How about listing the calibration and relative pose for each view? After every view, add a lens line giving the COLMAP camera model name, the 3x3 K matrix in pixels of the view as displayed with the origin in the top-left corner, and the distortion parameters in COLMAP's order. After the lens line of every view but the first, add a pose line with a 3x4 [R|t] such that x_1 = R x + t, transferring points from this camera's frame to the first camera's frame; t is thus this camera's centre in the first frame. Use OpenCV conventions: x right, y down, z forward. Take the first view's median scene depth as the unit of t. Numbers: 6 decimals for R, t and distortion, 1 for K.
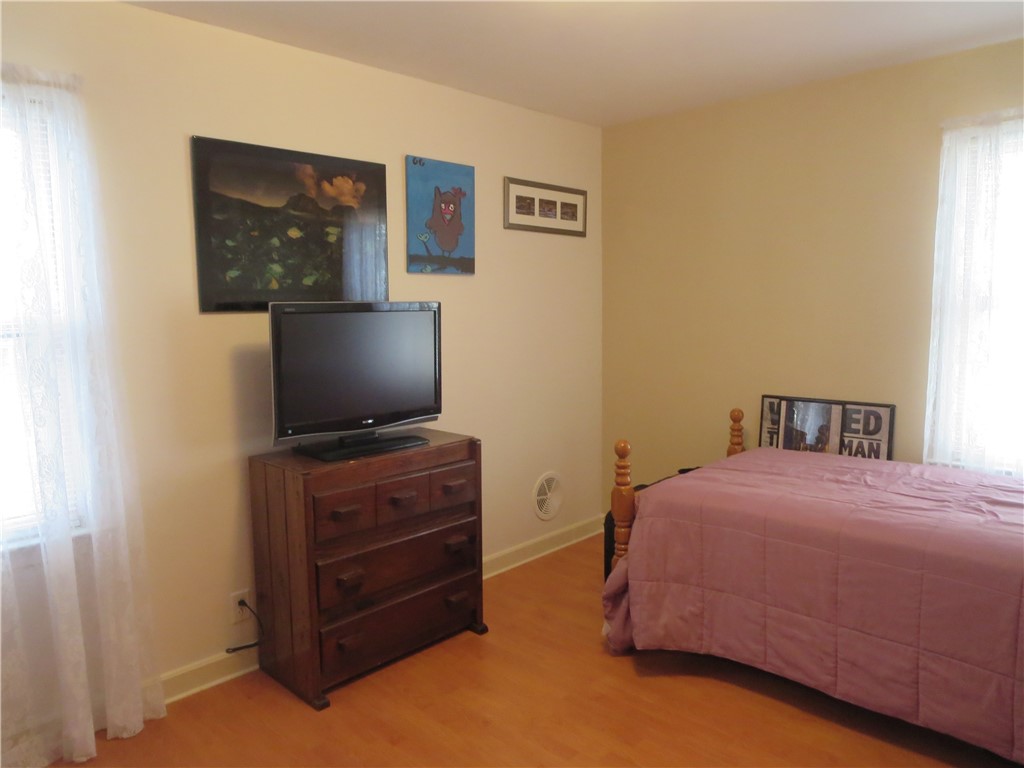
lens RADIAL K [[715.4, 0, 513.1], [0, 715.4, 386.7], [0, 0, 1]] dist [-0.040596, 0.012990]
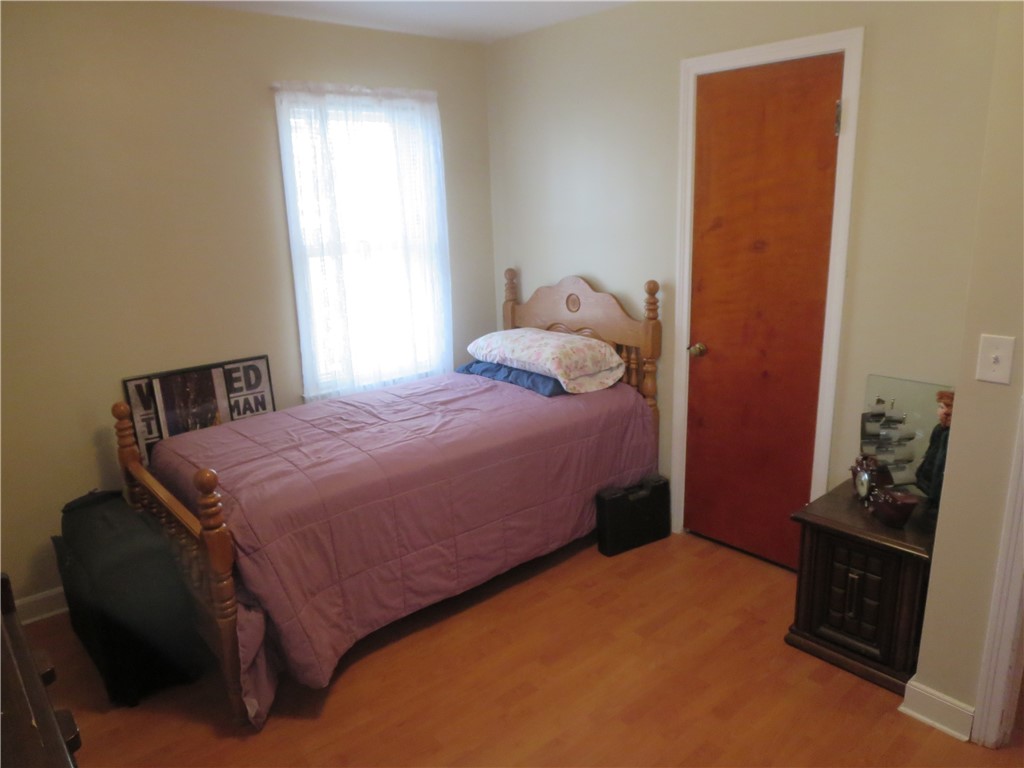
lens RADIAL K [[715.4, 0, 514.2], [0, 715.4, 380.3], [0, 0, 1]] dist [-0.040596, 0.012990]
pose [[0.097362, -0.231343, 0.967988, -0.437721], [0.143764, 0.965677, 0.216331, -0.109987], [-0.984811, 0.118100, 0.127279, 0.508207]]
